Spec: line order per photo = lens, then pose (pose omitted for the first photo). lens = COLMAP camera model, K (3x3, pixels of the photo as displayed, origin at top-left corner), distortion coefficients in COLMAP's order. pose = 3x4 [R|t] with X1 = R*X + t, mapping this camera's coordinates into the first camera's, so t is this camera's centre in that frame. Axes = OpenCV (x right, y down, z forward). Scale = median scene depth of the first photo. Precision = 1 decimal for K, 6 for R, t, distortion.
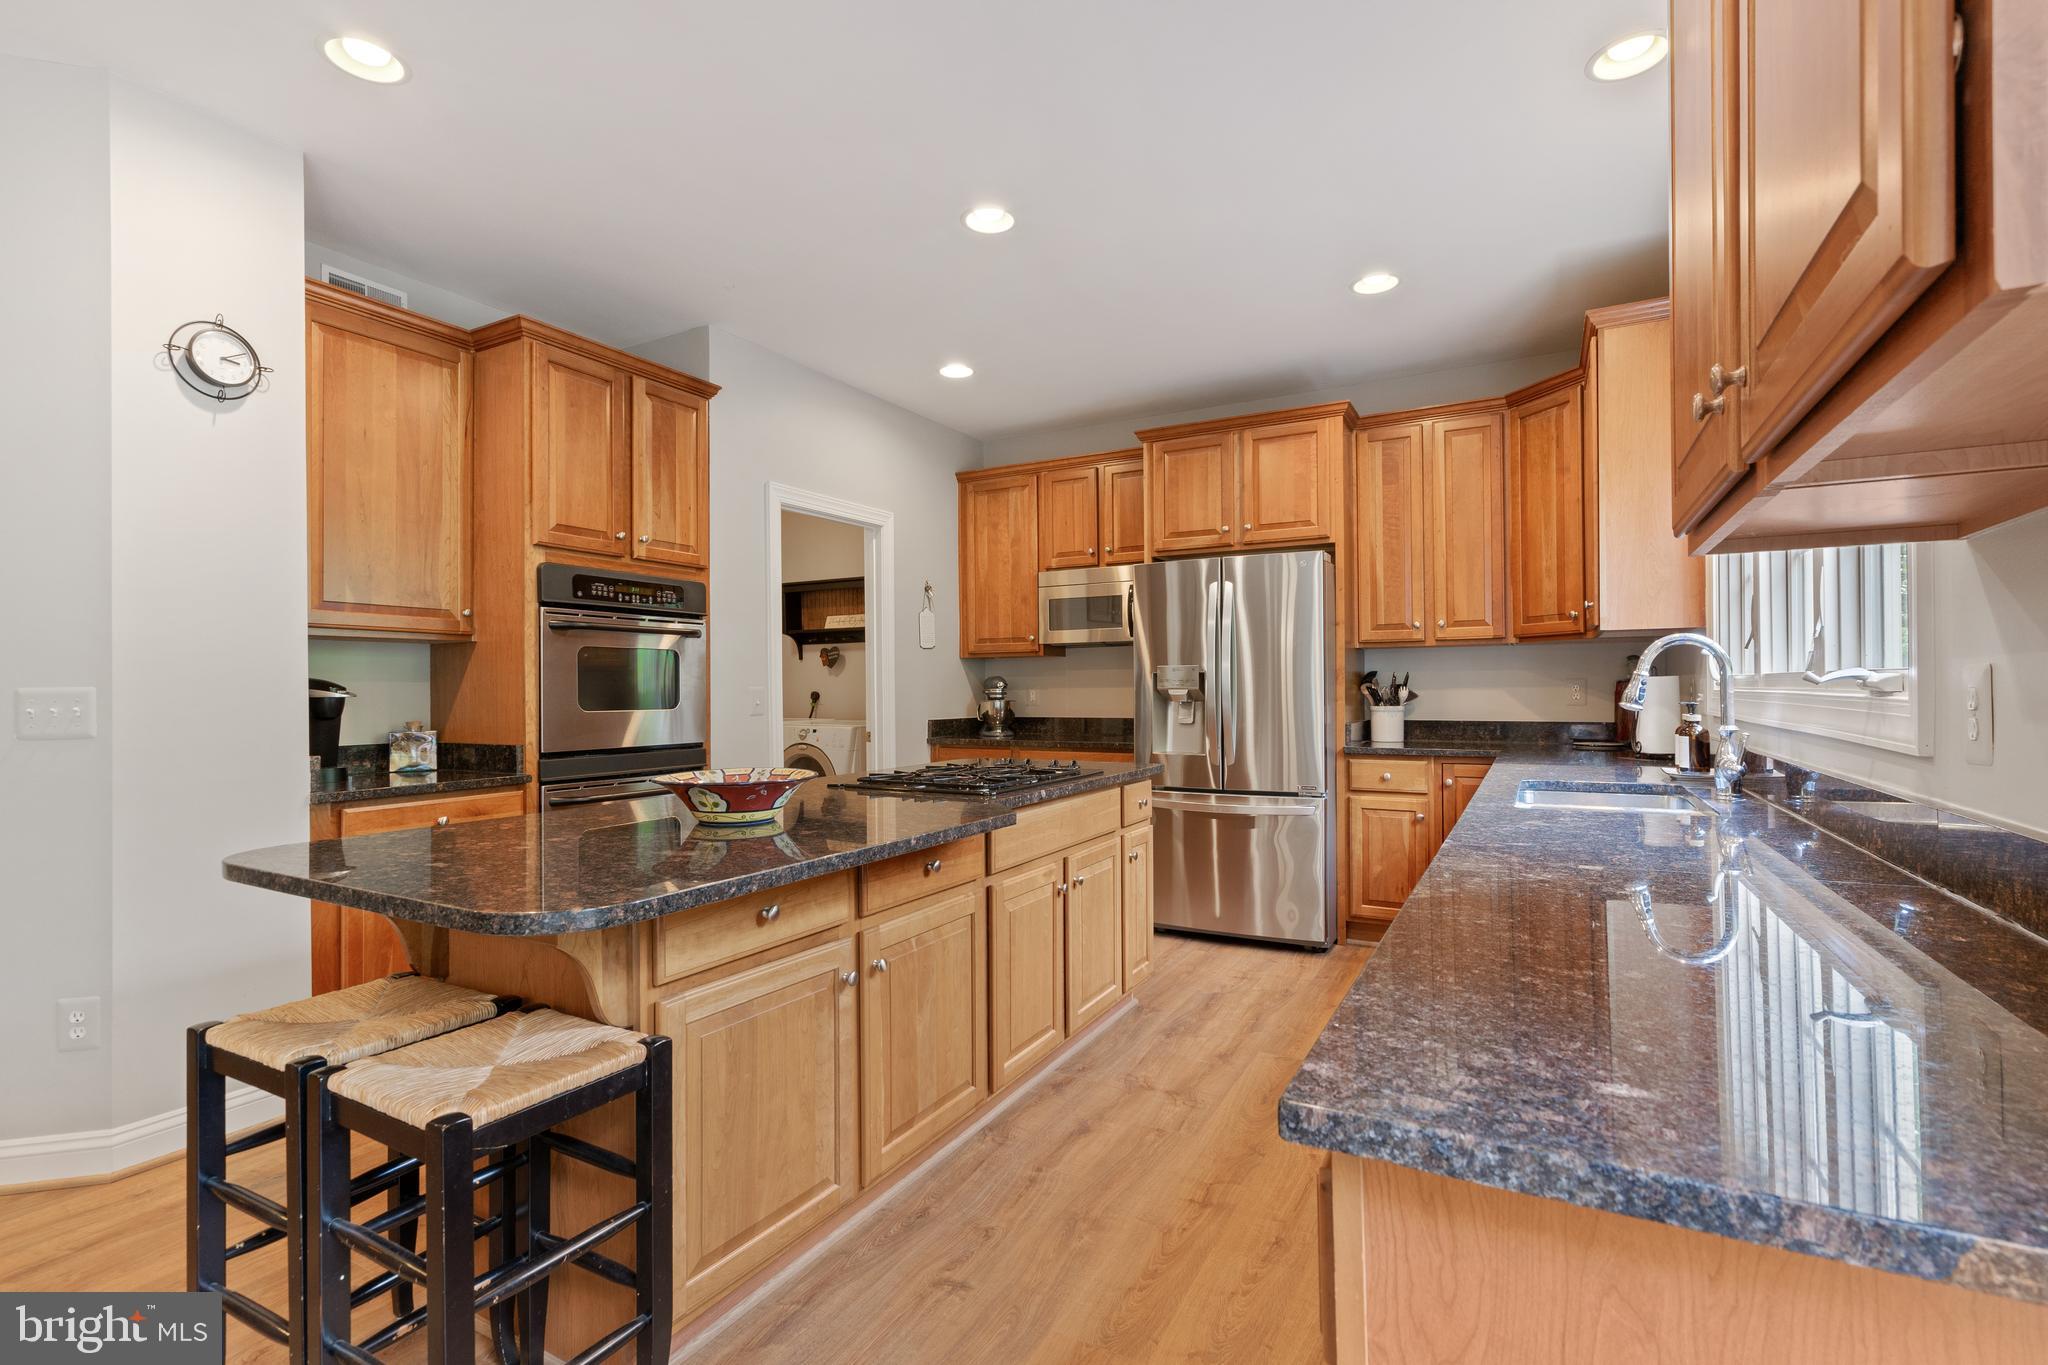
lens RADIAL K [[934.1, 0, 1054.1], [0, 934.1, 675.4], [0, 0, 1]] dist [-0.006770, 0.002725]
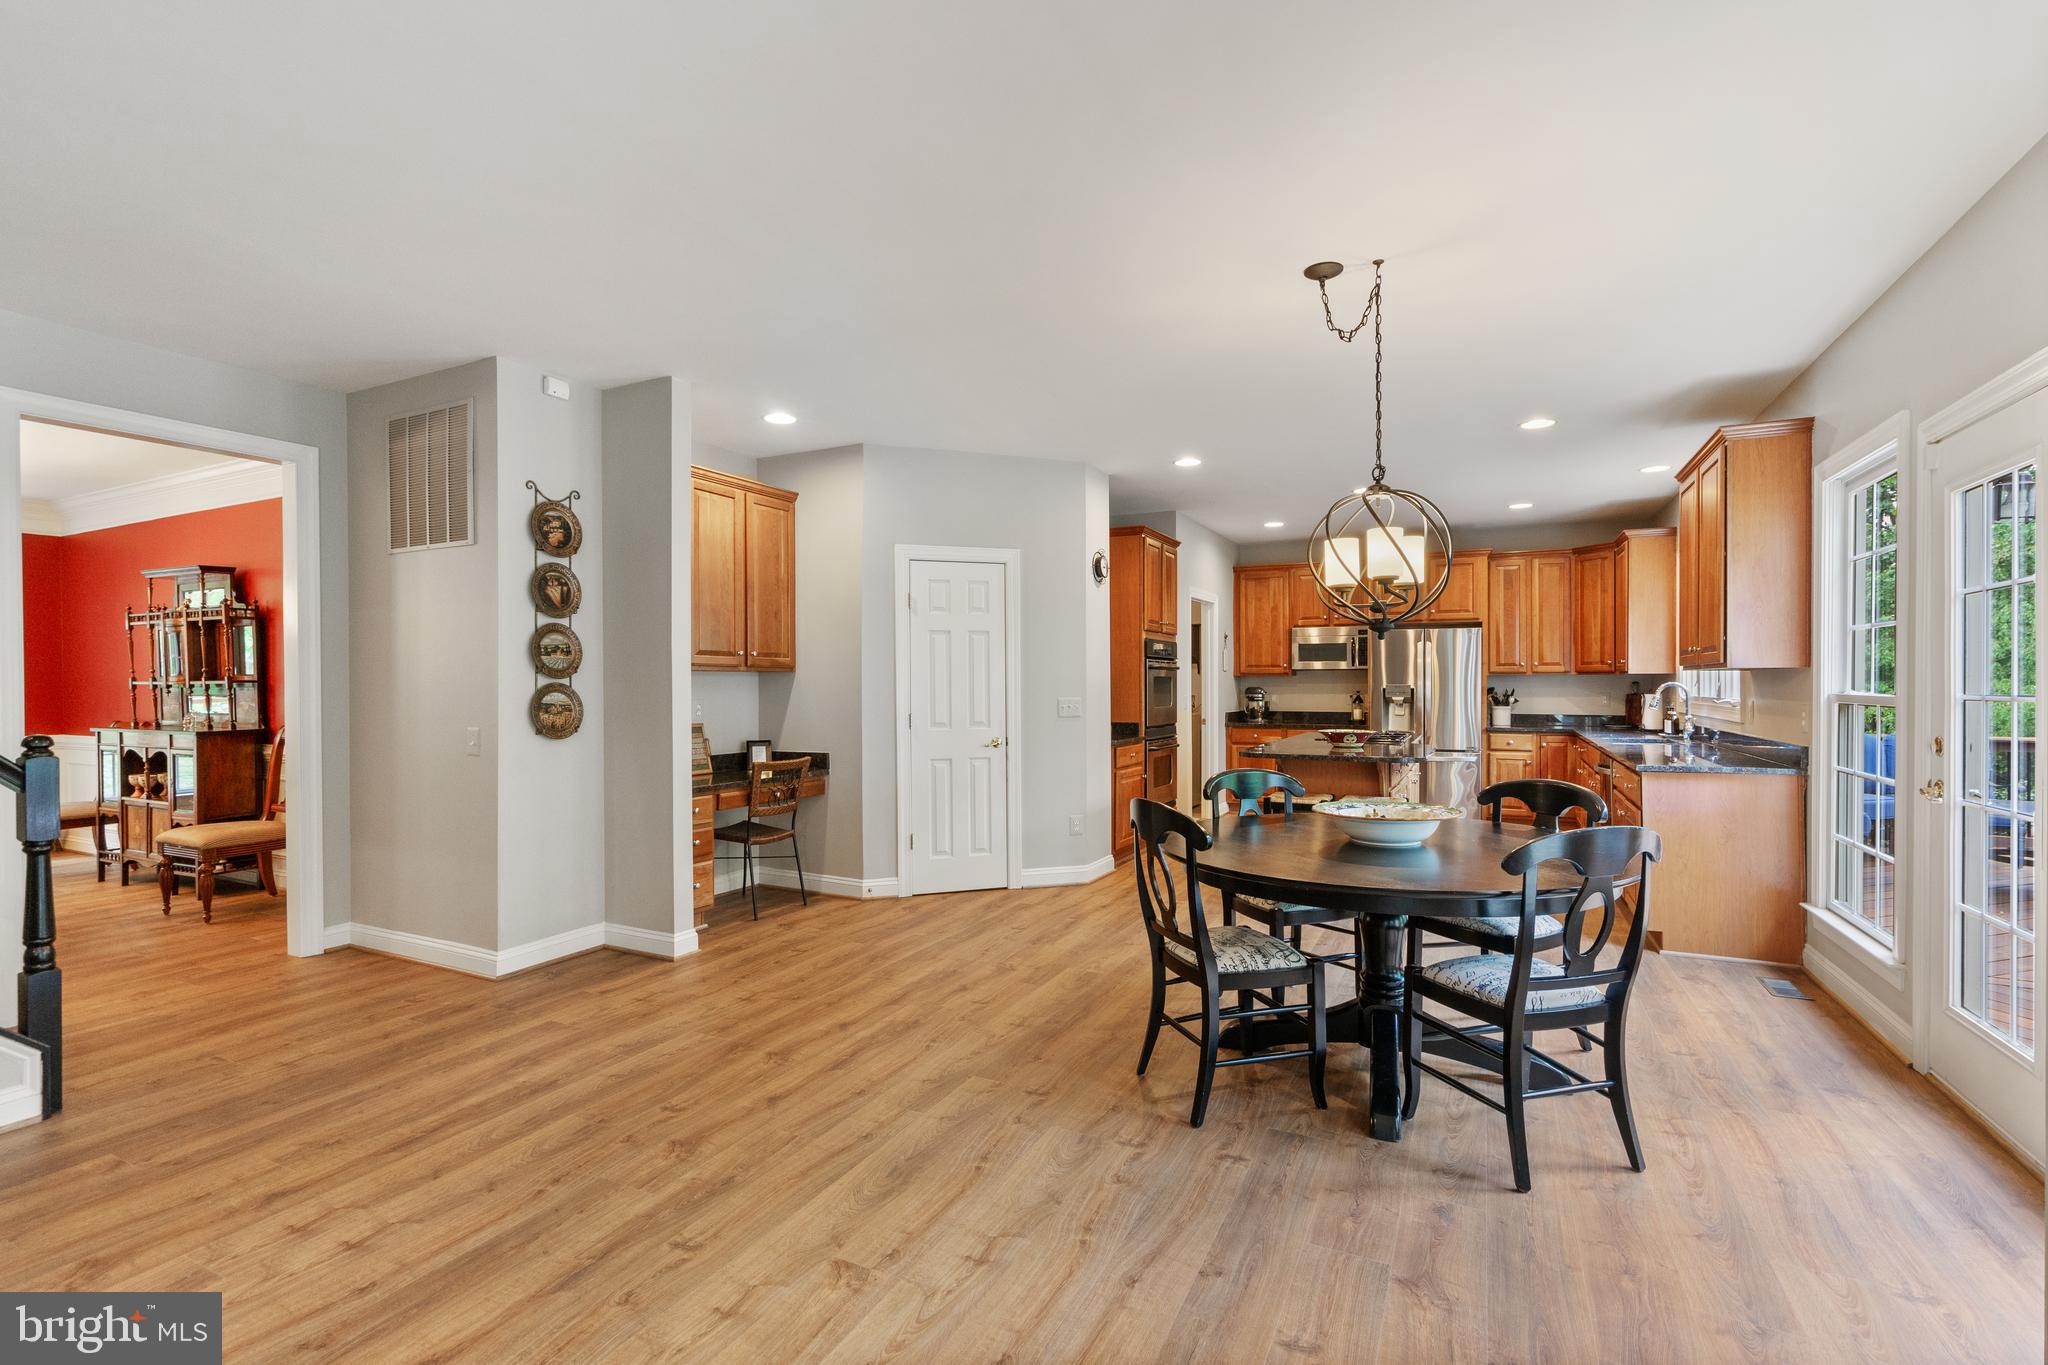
lens RADIAL K [[934.1, 0, 1010.6], [0, 934.1, 676.7], [0, 0, 1]] dist [-0.006770, 0.002725]
pose [[0.999902, 0.006254, 0.012534, -0.692783], [-0.006371, 0.999937, 0.009294, -0.039770], [-0.012475, -0.009373, 0.999878, -0.910170]]
